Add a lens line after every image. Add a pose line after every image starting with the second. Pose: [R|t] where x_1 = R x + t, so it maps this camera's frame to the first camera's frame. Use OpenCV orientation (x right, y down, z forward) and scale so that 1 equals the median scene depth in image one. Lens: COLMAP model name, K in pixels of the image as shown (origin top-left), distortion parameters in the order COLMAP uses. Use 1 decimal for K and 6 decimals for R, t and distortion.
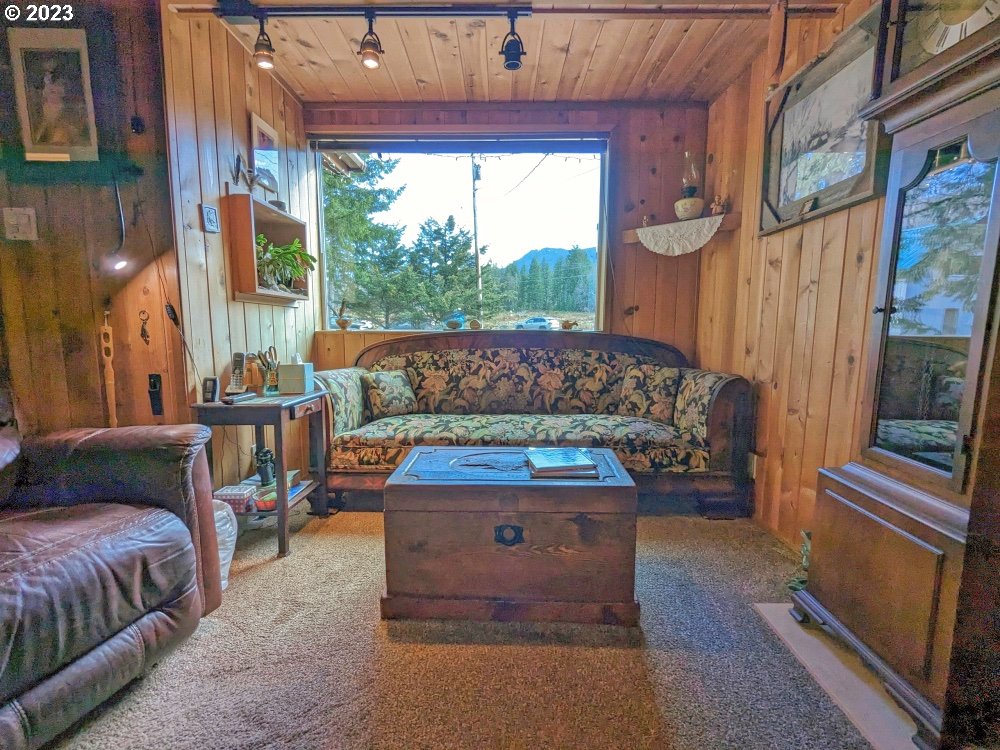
lens RADIAL K [[474.0, 0, 501.8], [0, 474.0, 378.7], [0, 0, 1]] dist [-0.001190, -0.000561]
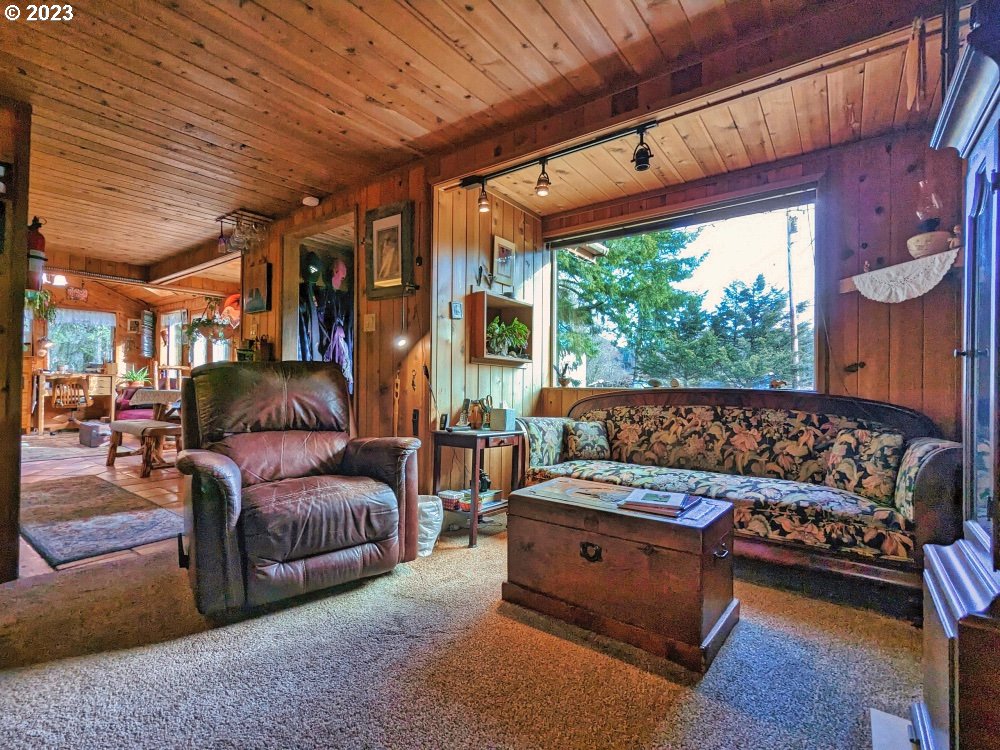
lens RADIAL K [[470.7, 0, 499.8], [0, 470.7, 378.4], [0, 0, 1]] dist [0.000511, -0.000480]
pose [[0.806206, -0.000812, -0.591634, 0.288026], [-0.081584, 0.990293, -0.112532, 0.028390], [0.585982, 0.138992, 0.798315, -0.070841]]
